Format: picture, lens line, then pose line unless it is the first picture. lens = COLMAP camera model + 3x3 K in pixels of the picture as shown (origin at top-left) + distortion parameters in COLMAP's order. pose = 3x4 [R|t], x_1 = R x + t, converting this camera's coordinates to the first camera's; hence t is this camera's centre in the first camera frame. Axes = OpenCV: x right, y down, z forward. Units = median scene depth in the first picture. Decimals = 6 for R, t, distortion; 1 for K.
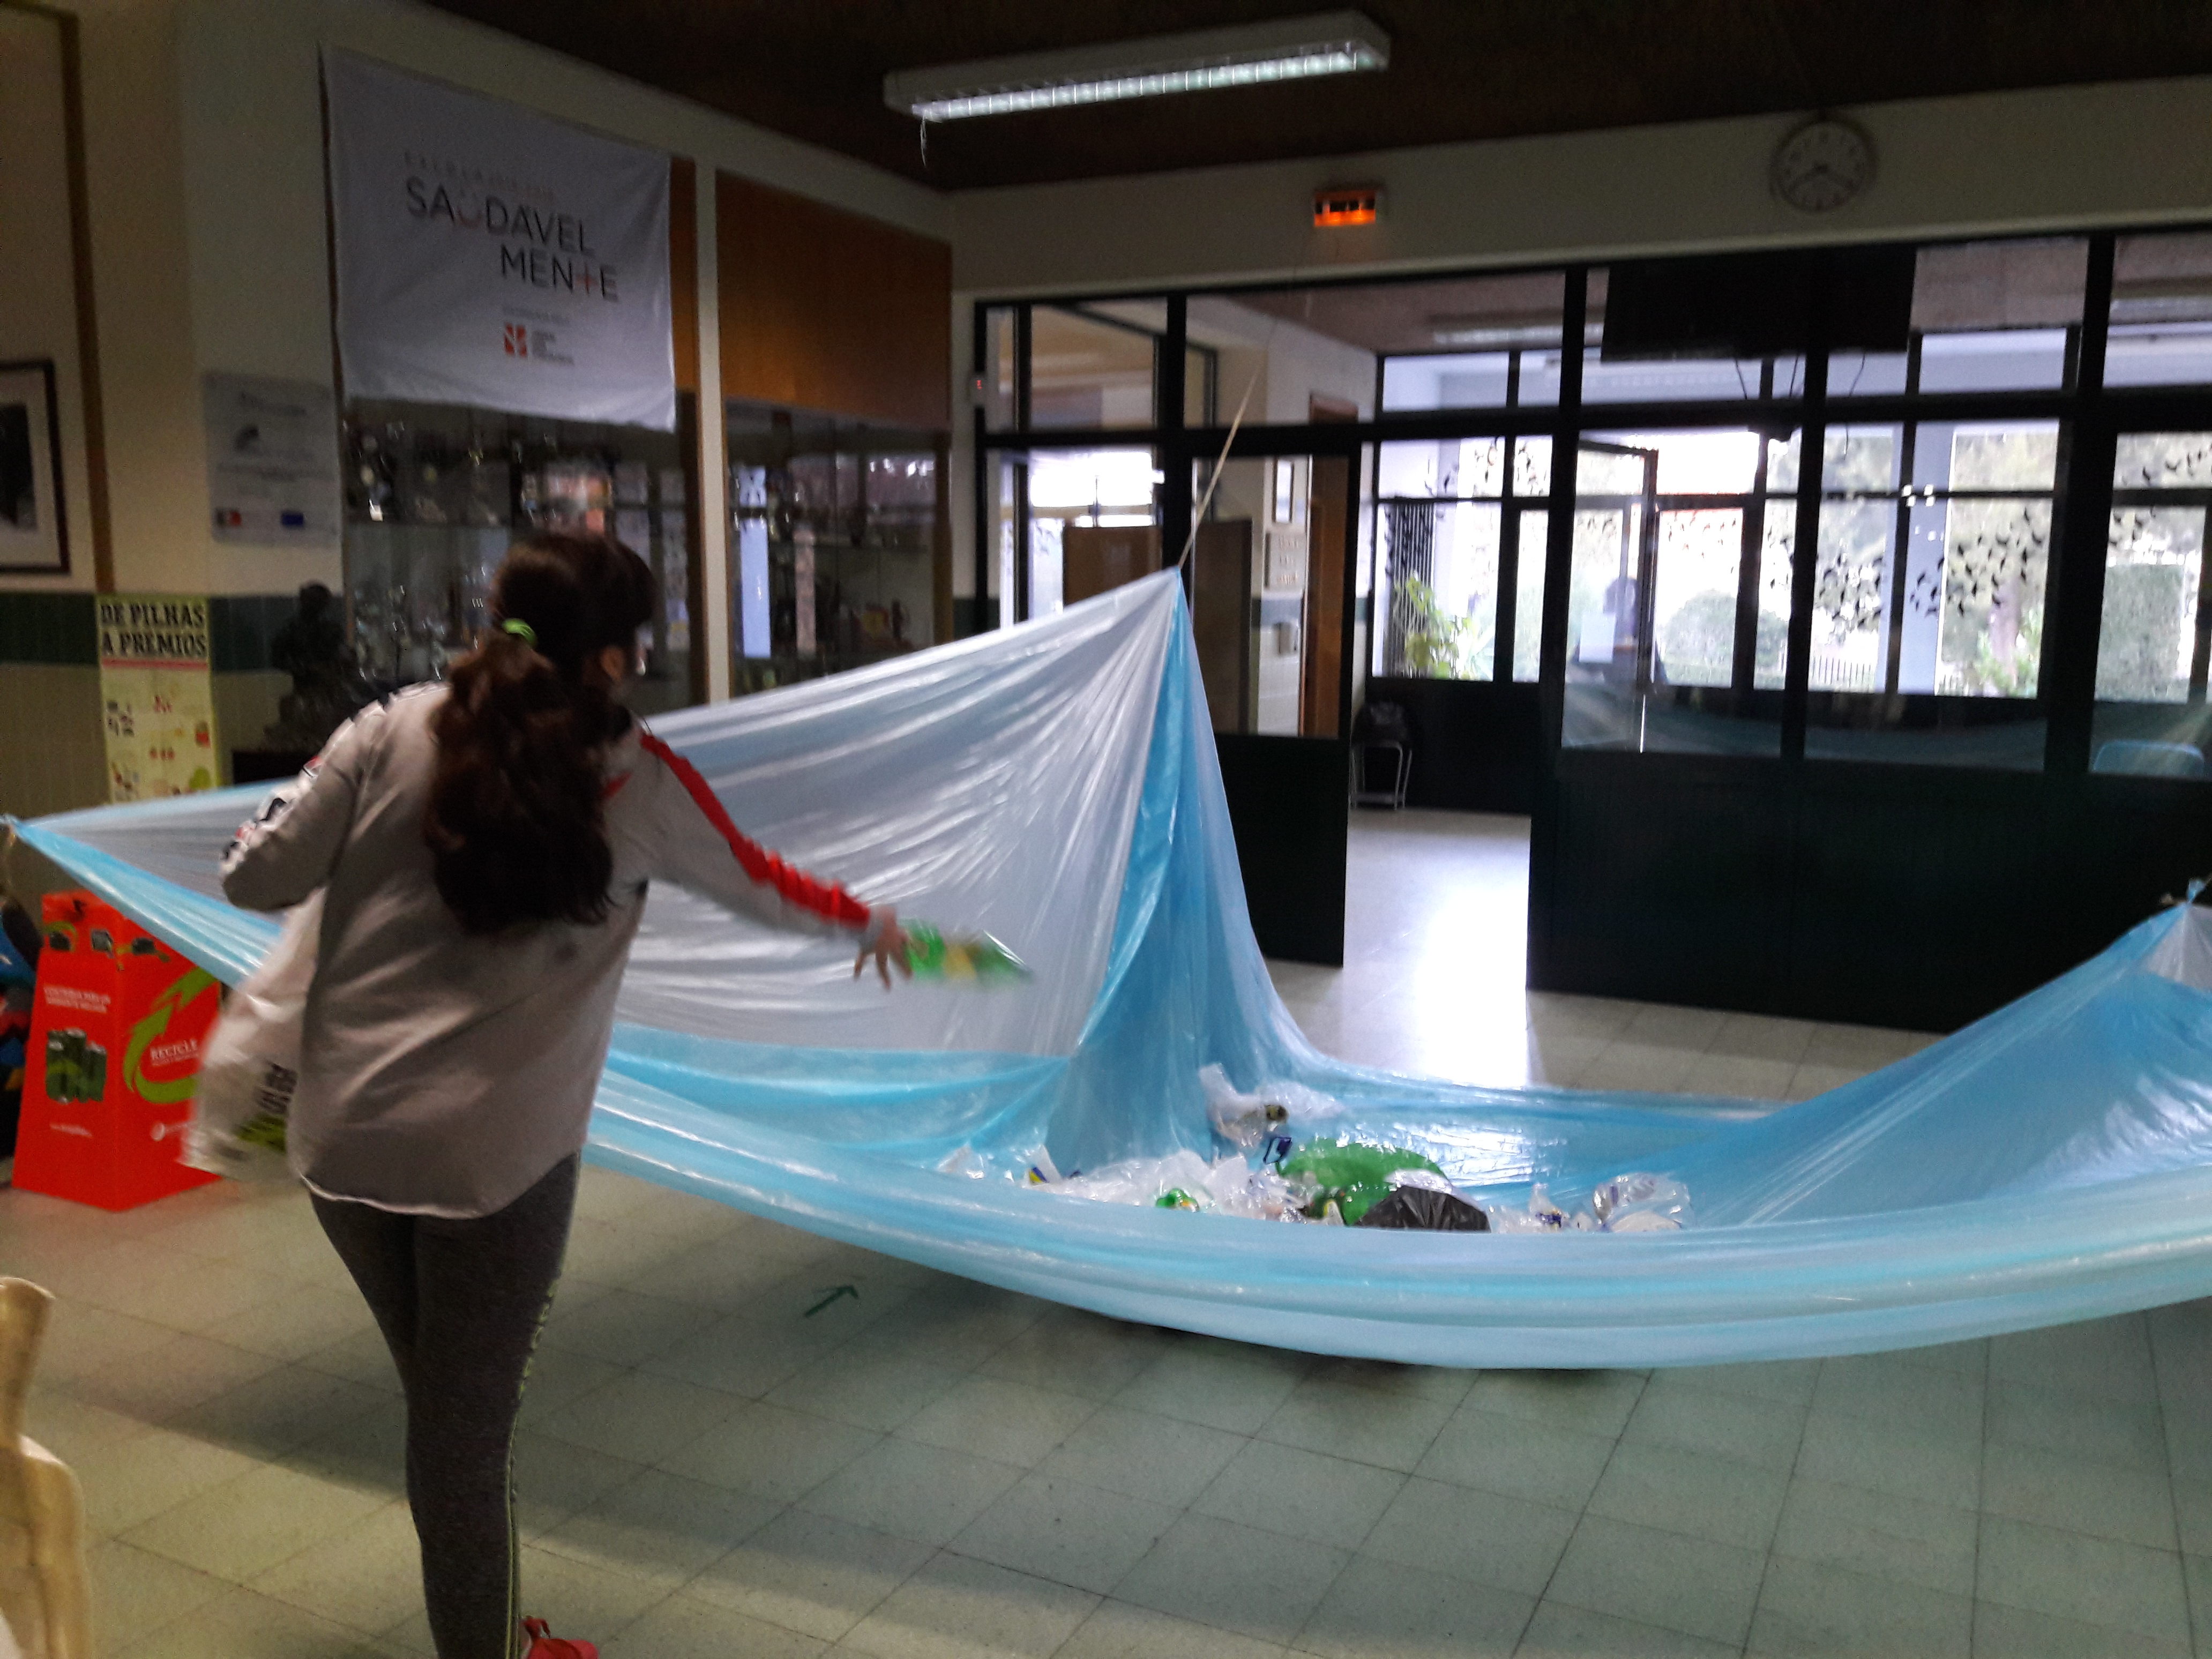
lens RADIAL K [[1803.9, 0, 1106.0], [0, 1803.9, 829.5], [0, 0, 1]] dist [0.037025, -0.117504]
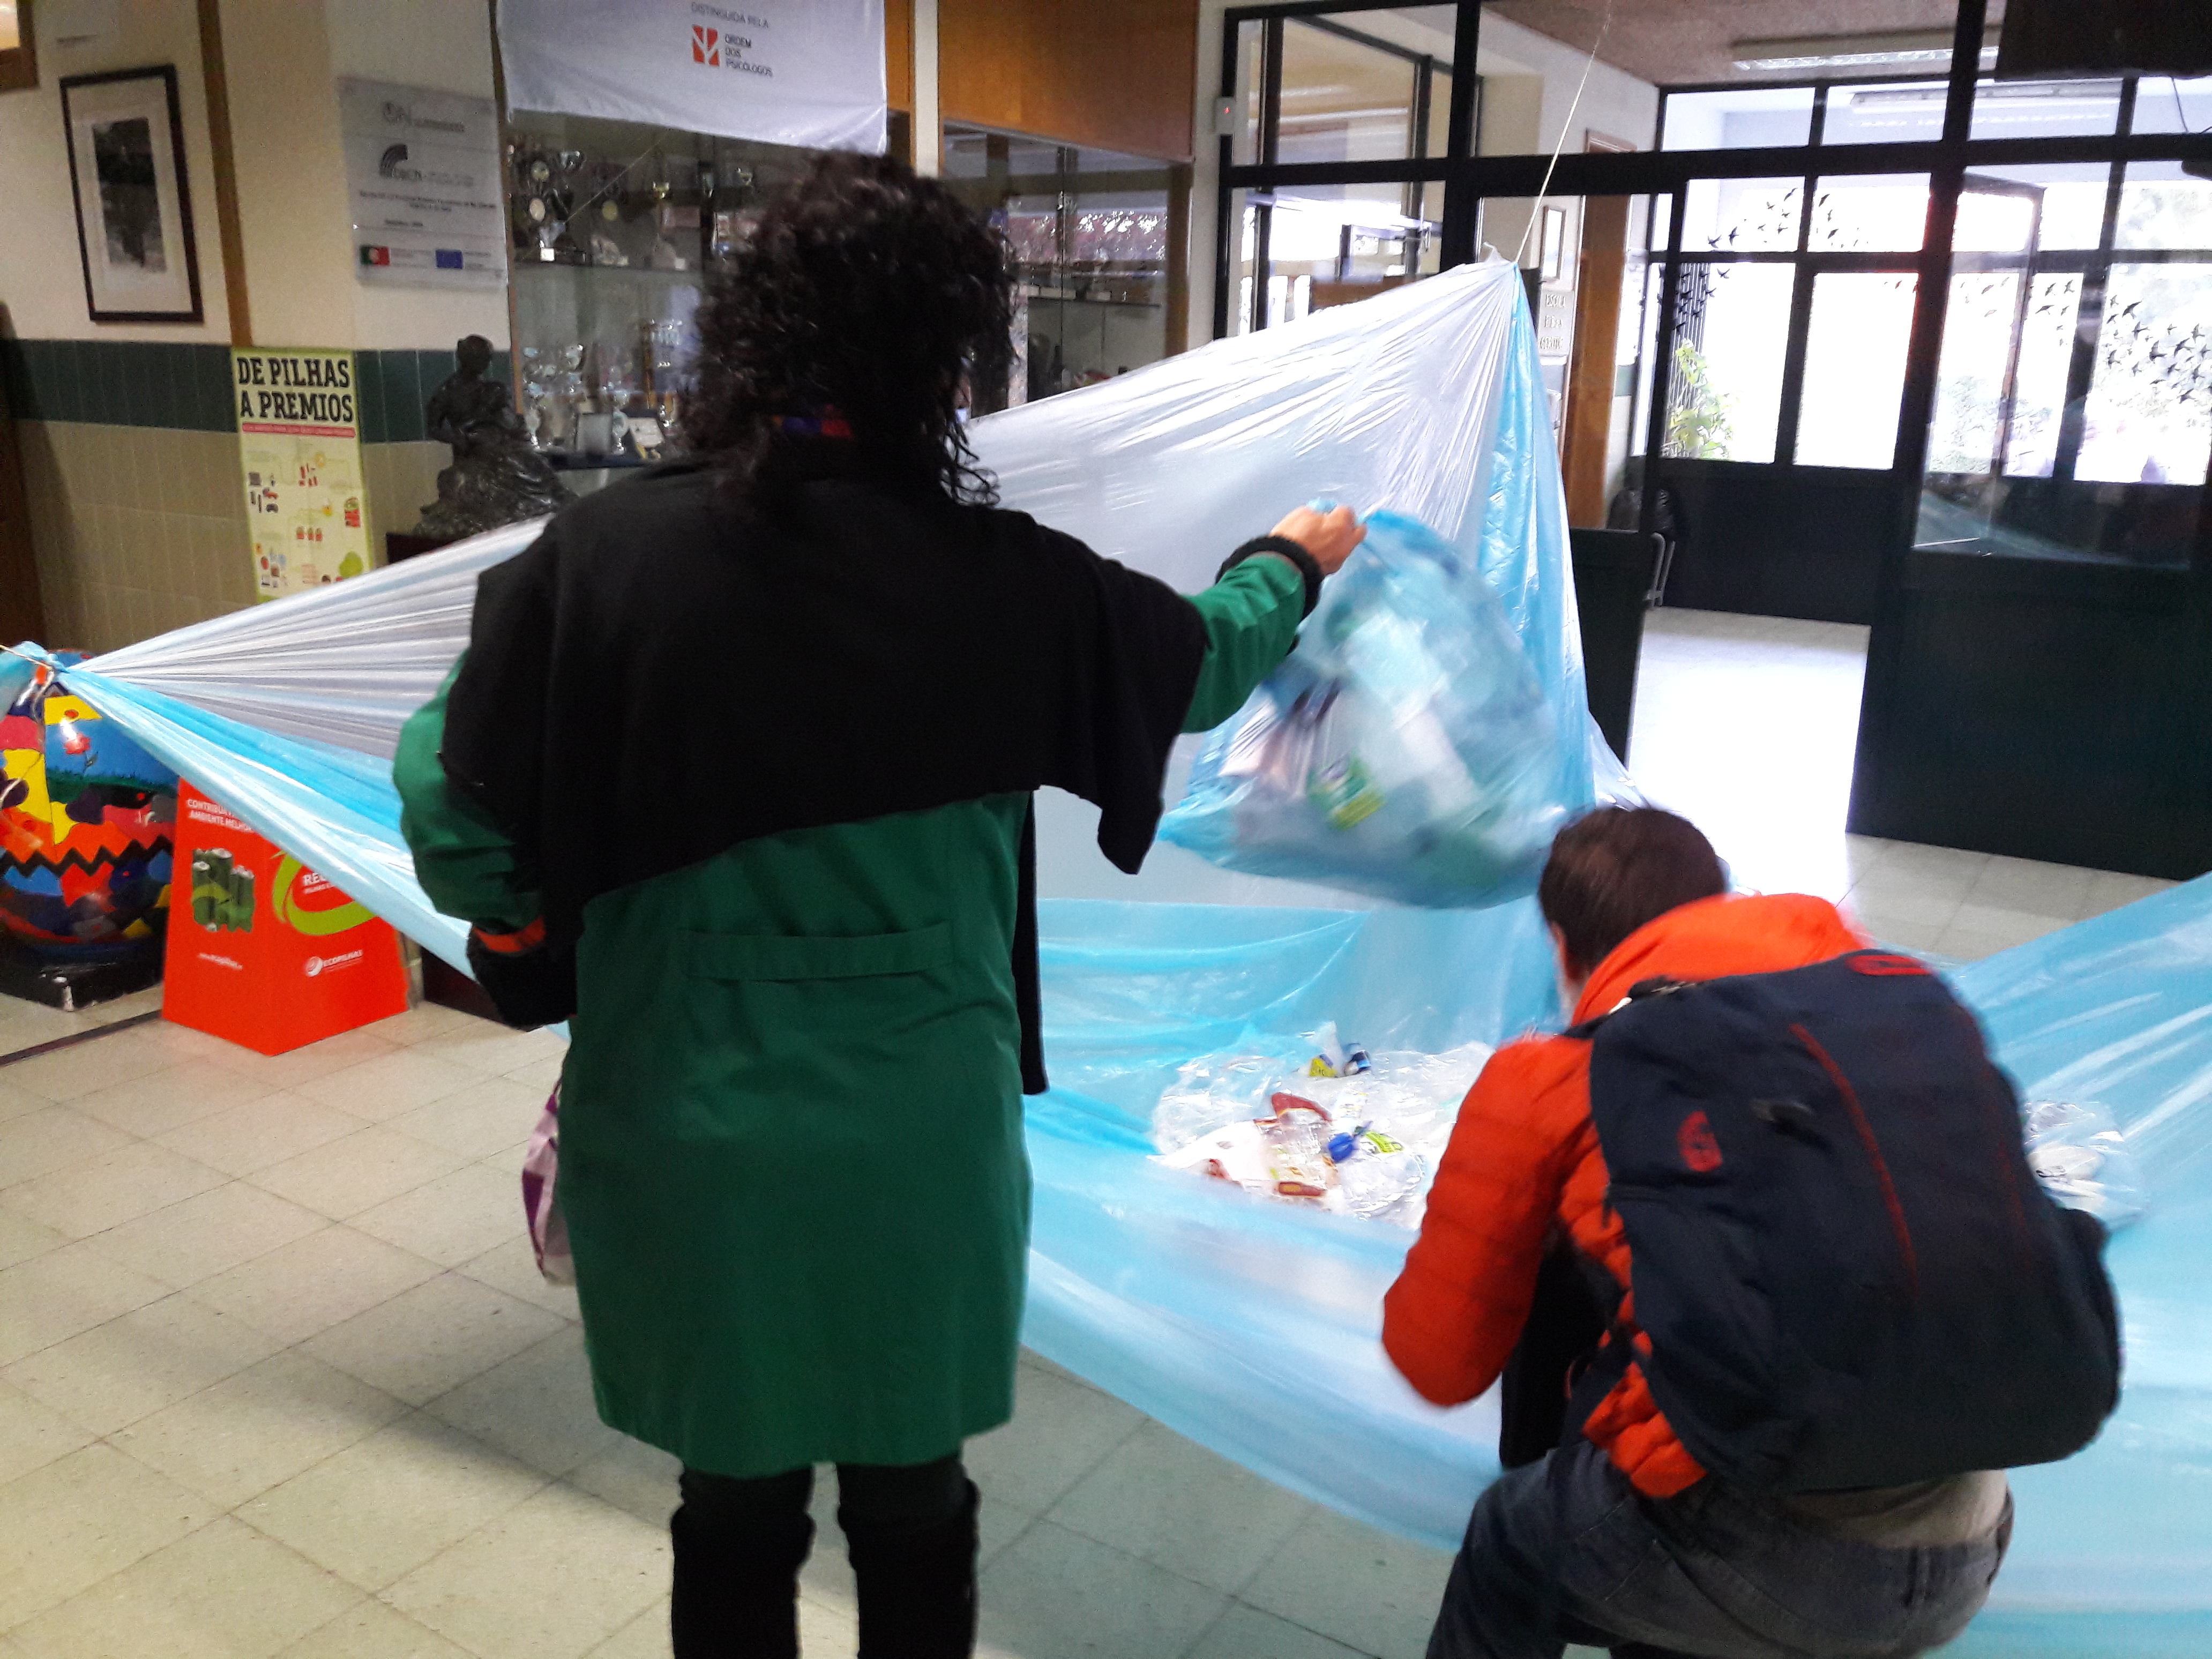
lens RADIAL K [[1803.9, 0, 1106.0], [0, 1803.9, 829.5], [0, 0, 1]] dist [0.037025, -0.117504]
pose [[0.994536, 0.035447, -0.098193, -0.045052], [-0.023087, 0.991981, 0.124265, -0.016422], [0.101811, -0.121319, 0.987379, 0.144254]]
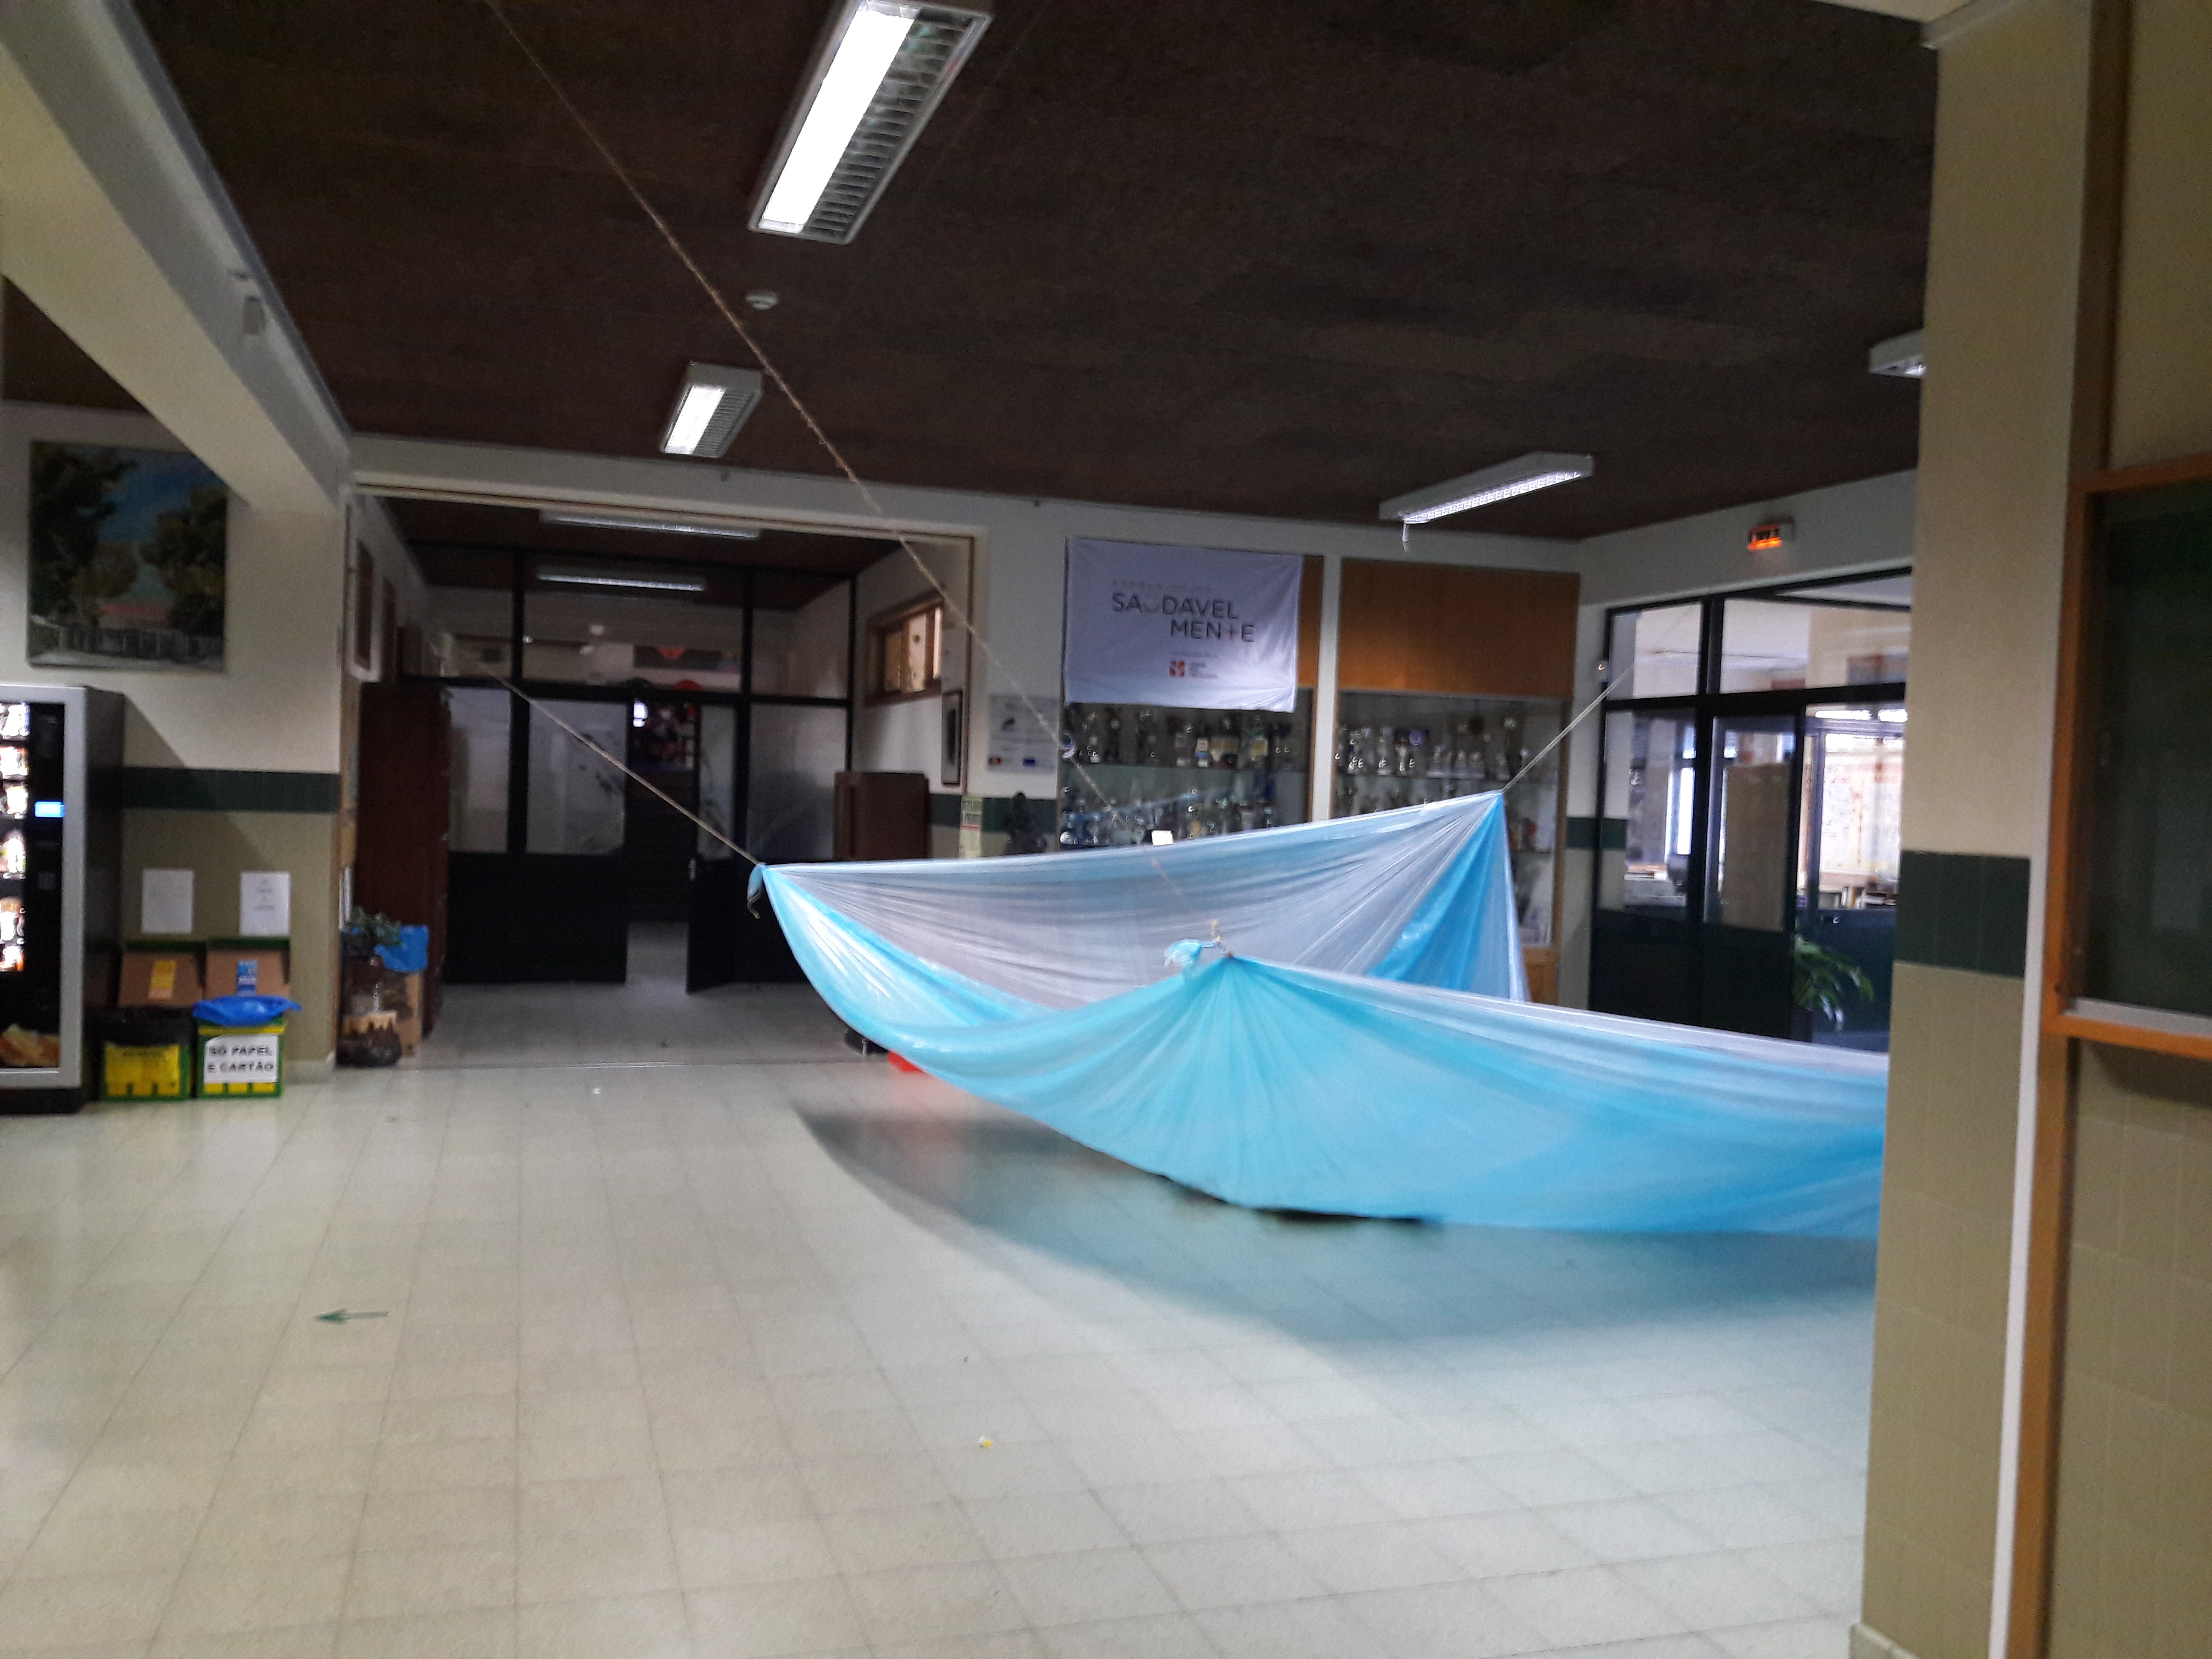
lens RADIAL K [[1803.9, 0, 1106.0], [0, 1803.9, 829.5], [0, 0, 1]] dist [0.037025, -0.117504]
pose [[0.685289, 0.030614, -0.727628, 1.024778], [-0.126607, 0.988910, -0.077633, 0.051788], [0.717182, 0.145323, 0.681565, -0.315771]]
